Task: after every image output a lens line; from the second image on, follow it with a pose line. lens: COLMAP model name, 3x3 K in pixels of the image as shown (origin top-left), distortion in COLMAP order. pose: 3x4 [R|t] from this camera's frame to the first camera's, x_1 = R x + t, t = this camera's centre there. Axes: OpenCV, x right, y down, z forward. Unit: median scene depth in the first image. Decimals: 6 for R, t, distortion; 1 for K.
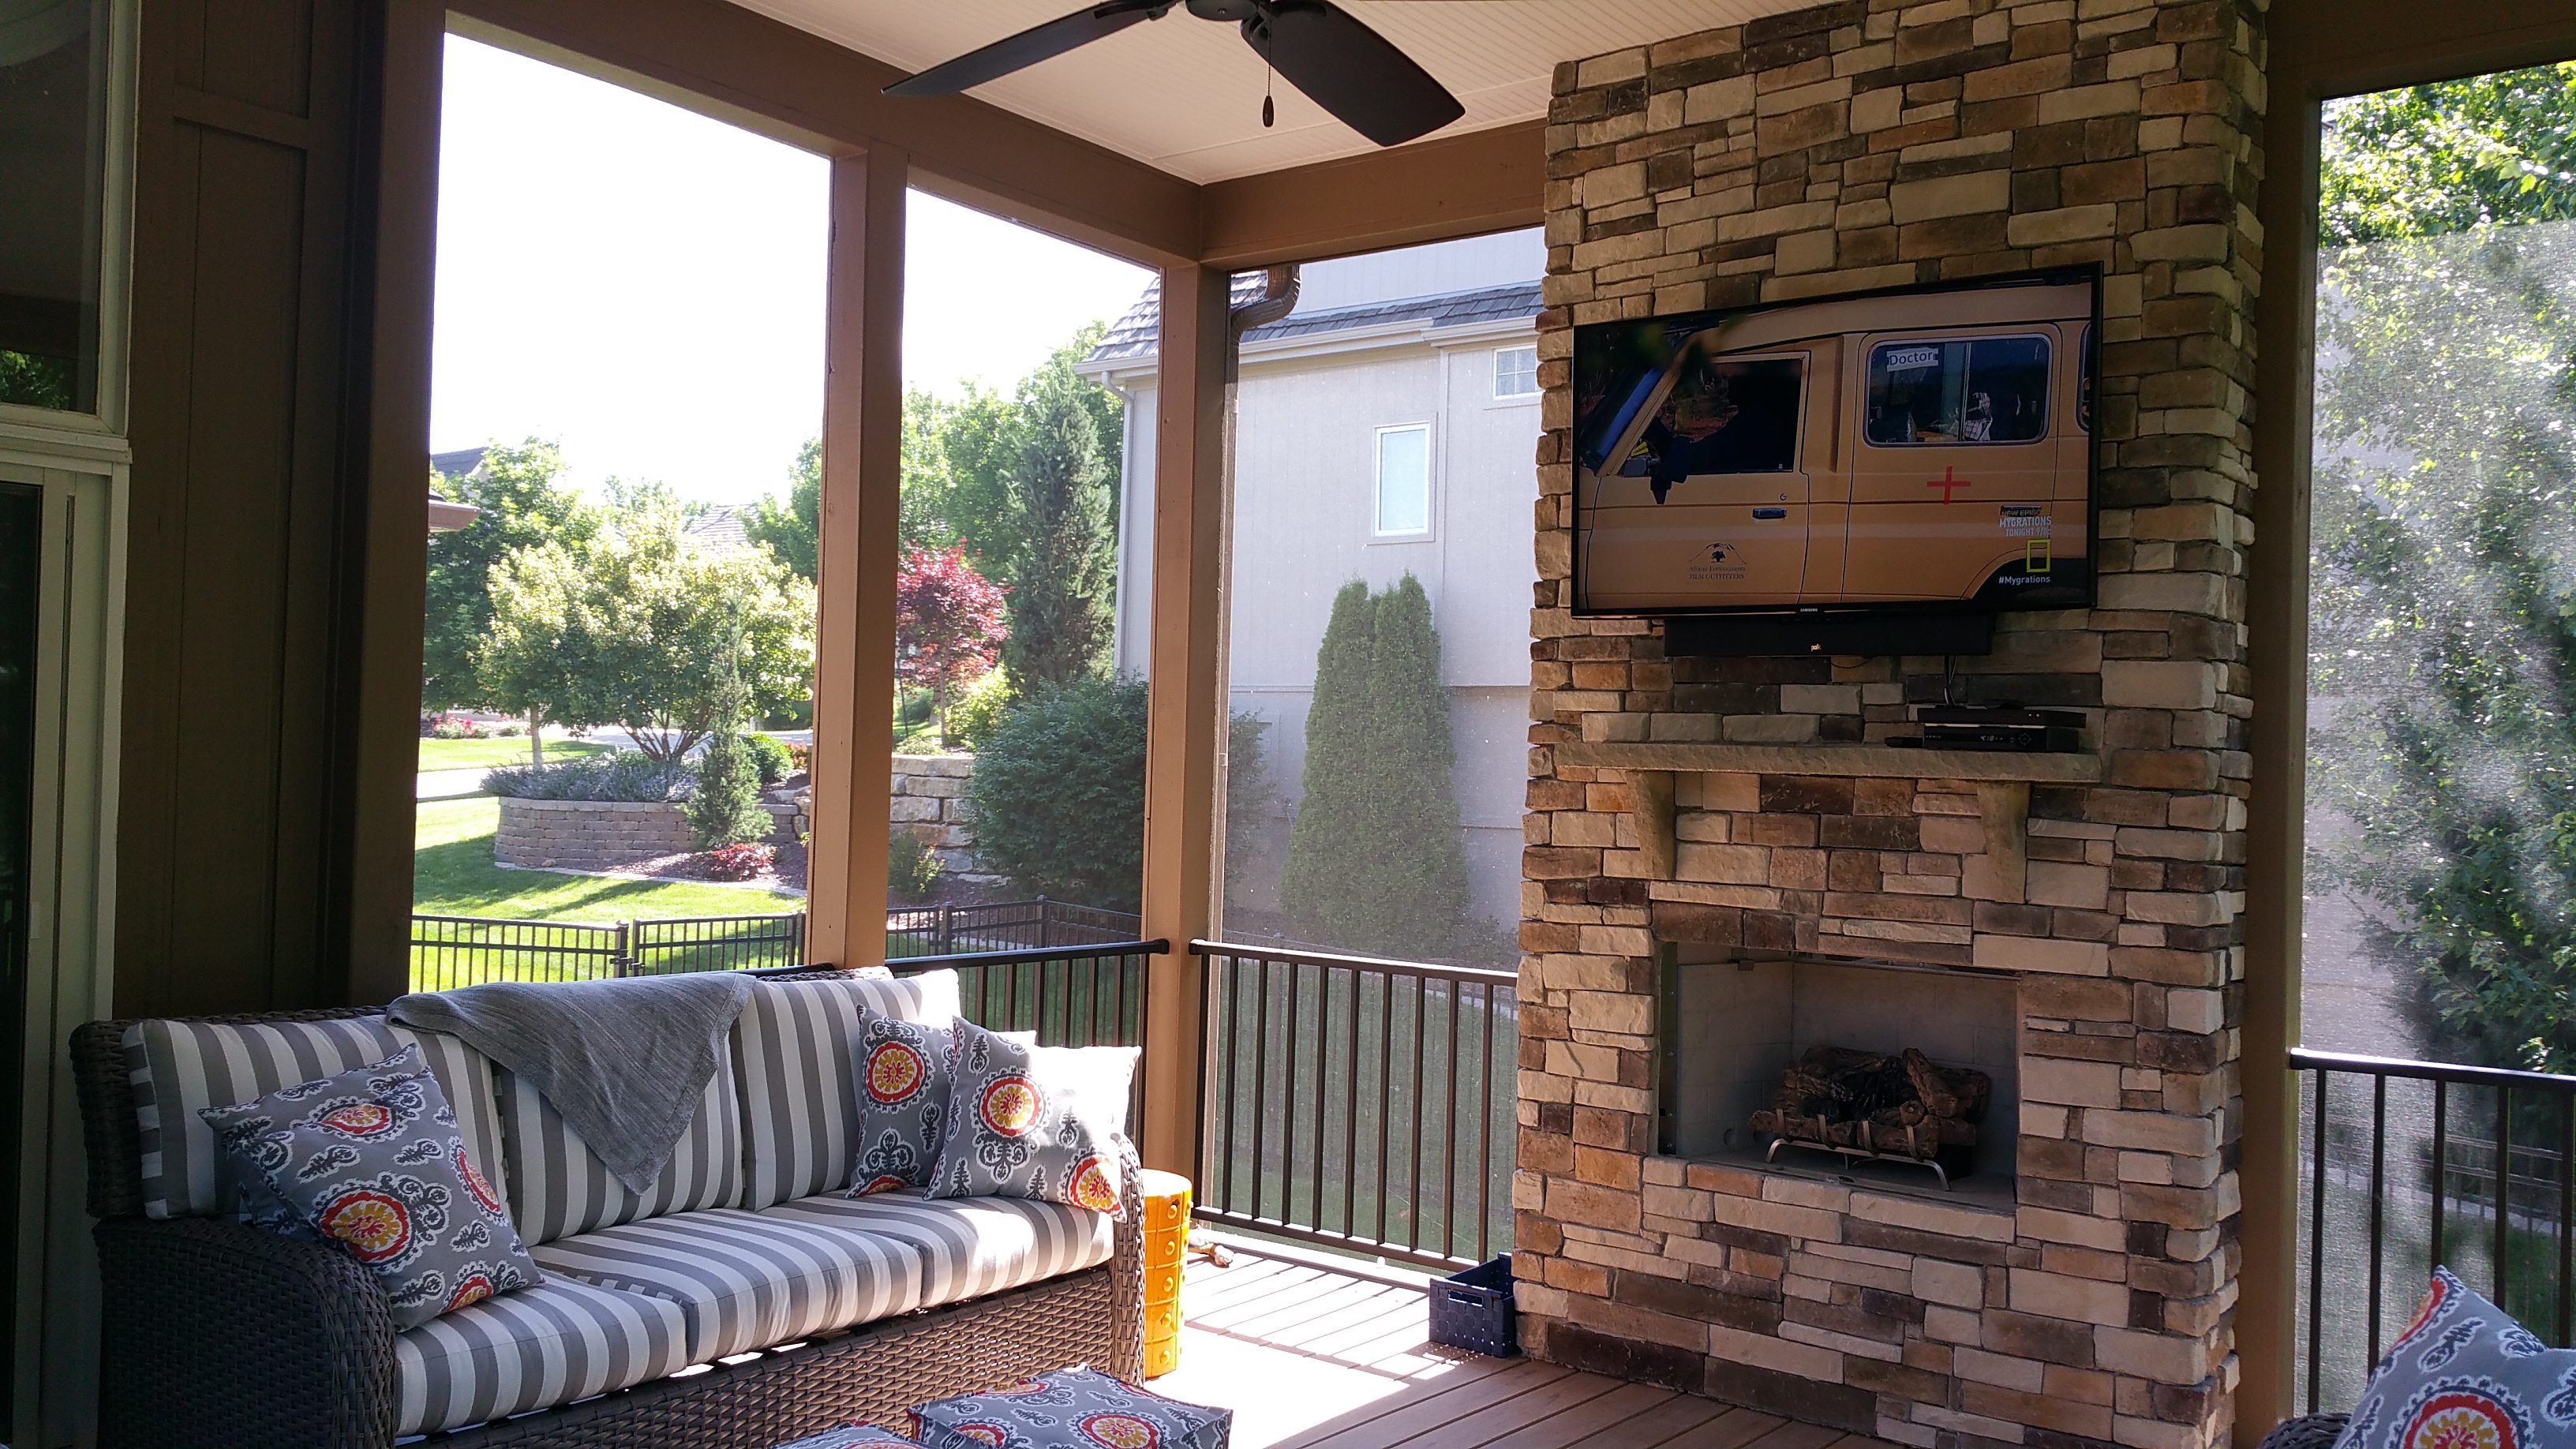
lens RADIAL K [[2055.2, 0, 1288.0], [0, 2055.2, 724.5], [0, 0, 1]] dist [0.109060, -0.296371]
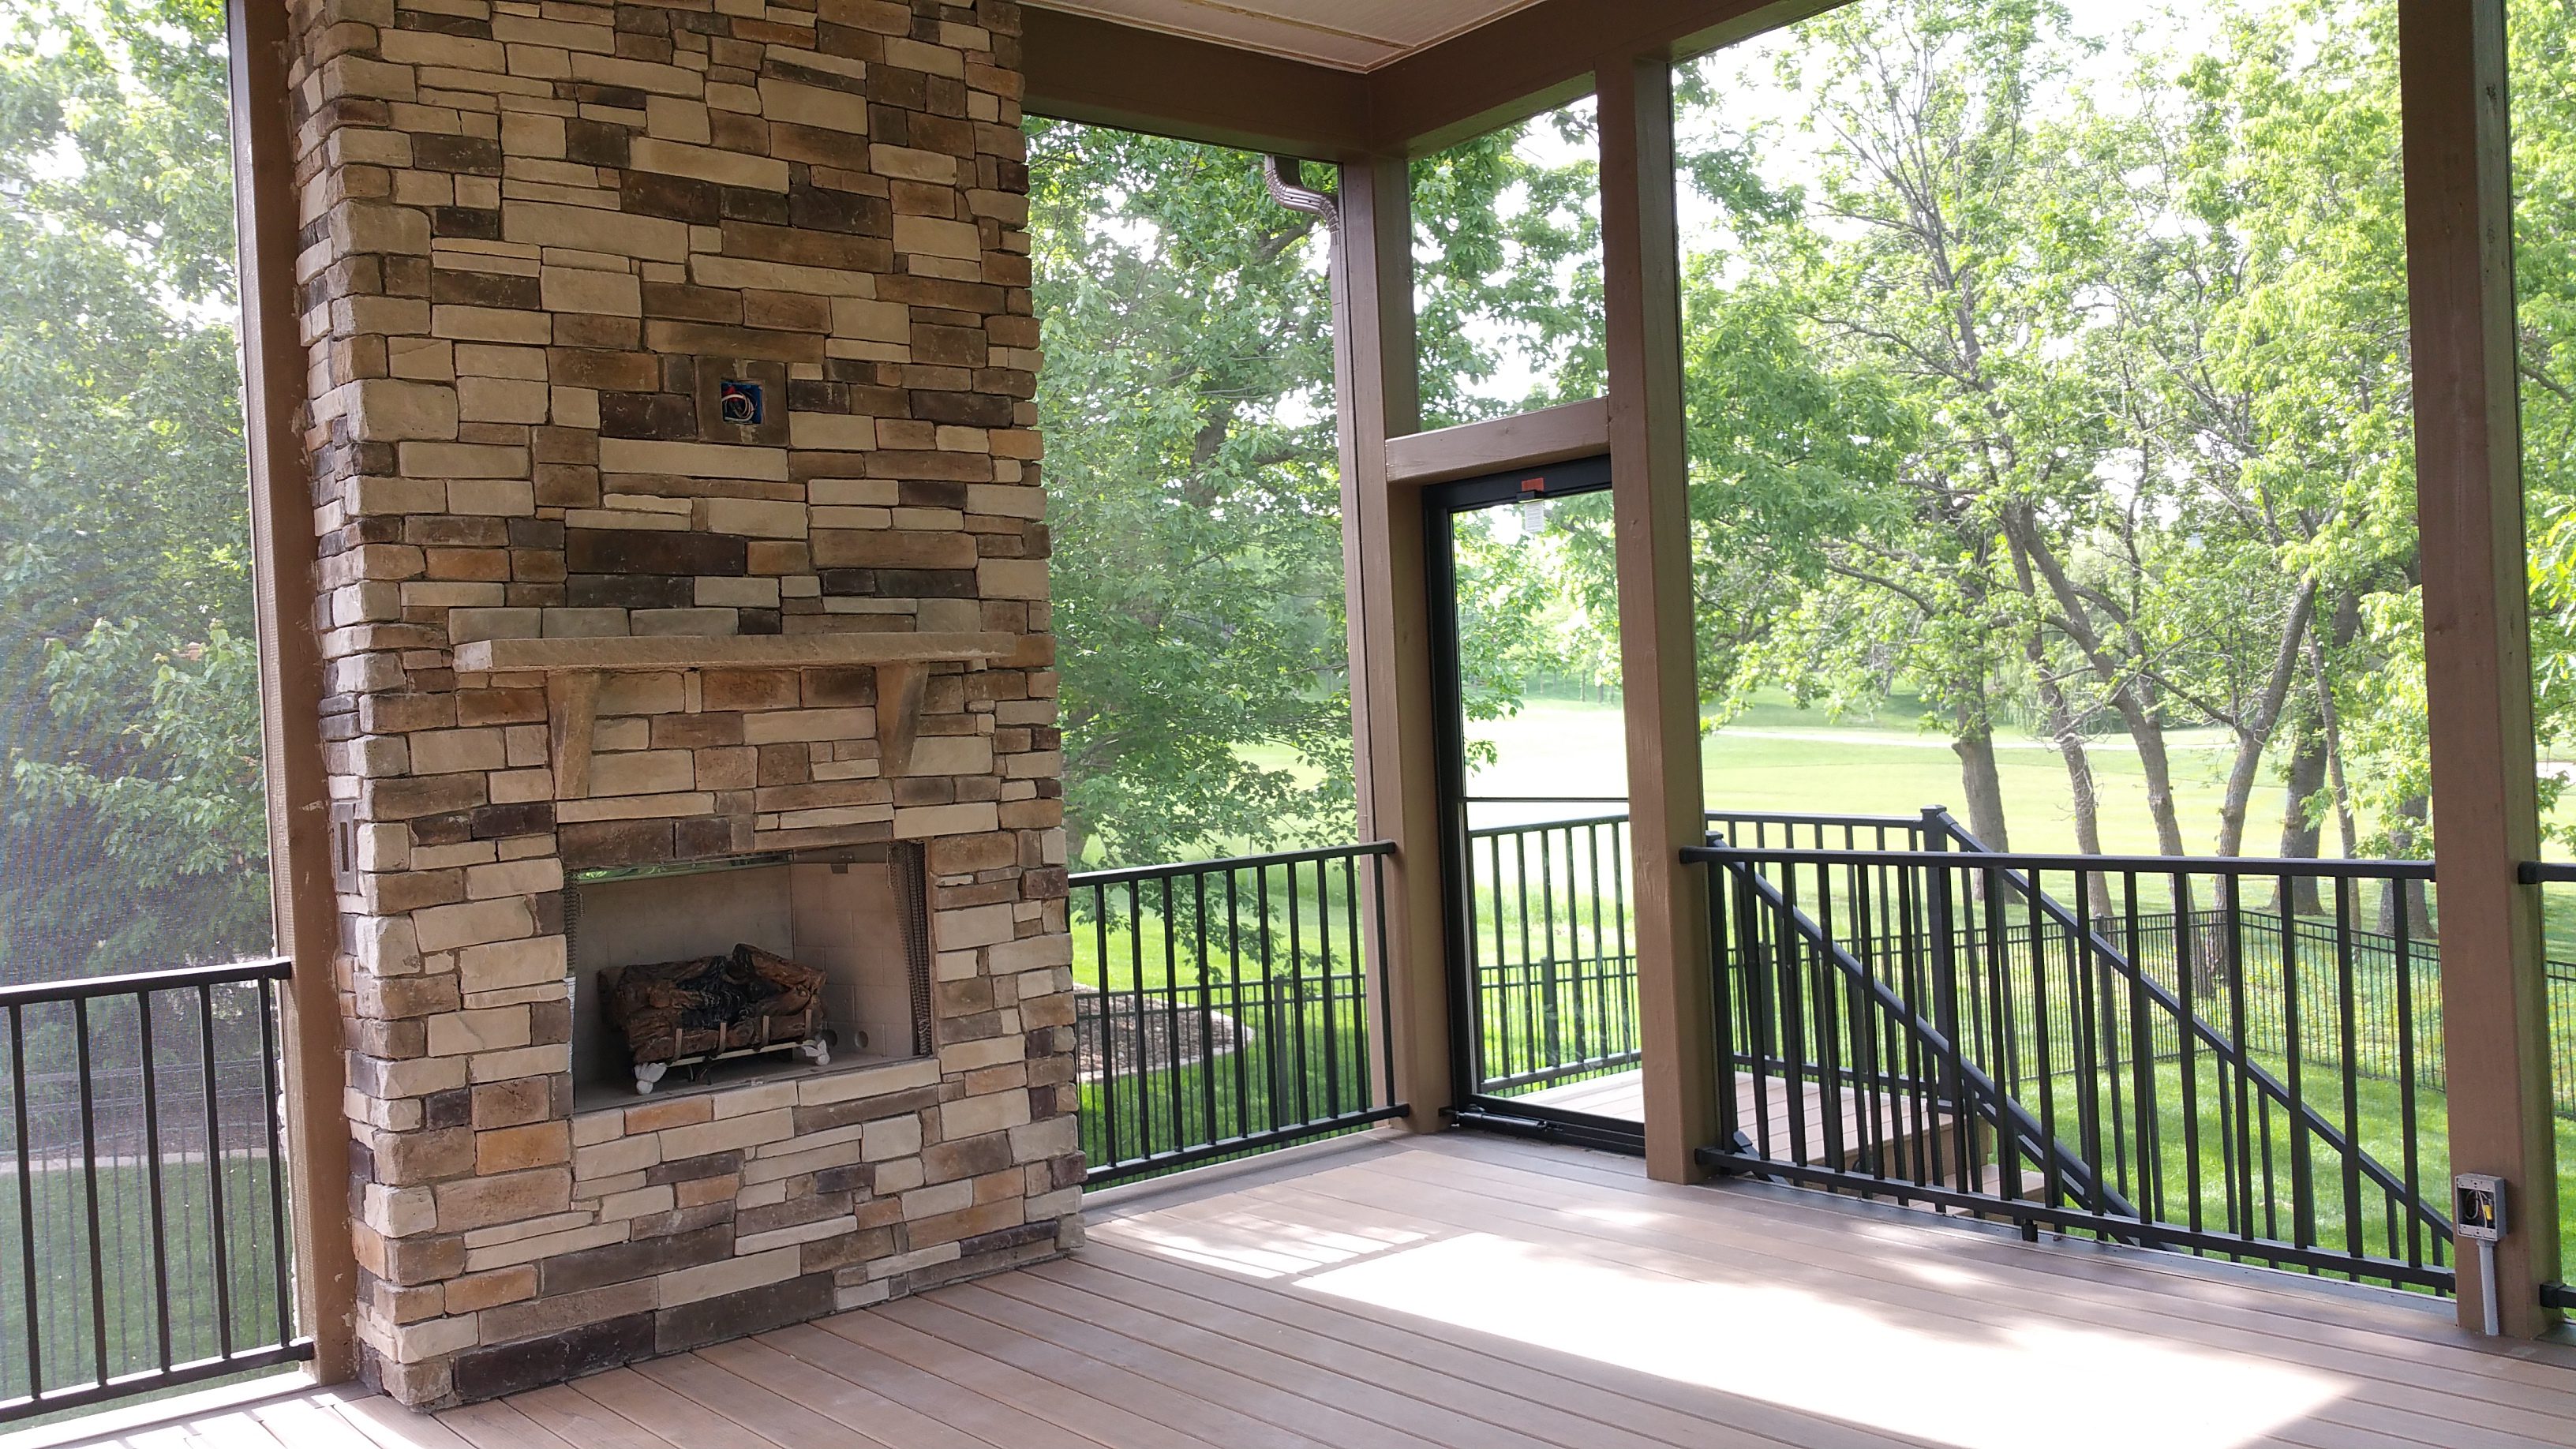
lens RADIAL K [[2055.2, 0, 1288.0], [0, 2055.2, 724.5], [0, 0, 1]] dist [0.109060, -0.296371]
pose [[0.215853, -0.041771, 0.975532, -0.638646], [0.037639, 0.998698, 0.034435, 0.026486], [-0.975700, 0.029286, 0.217144, 0.540084]]
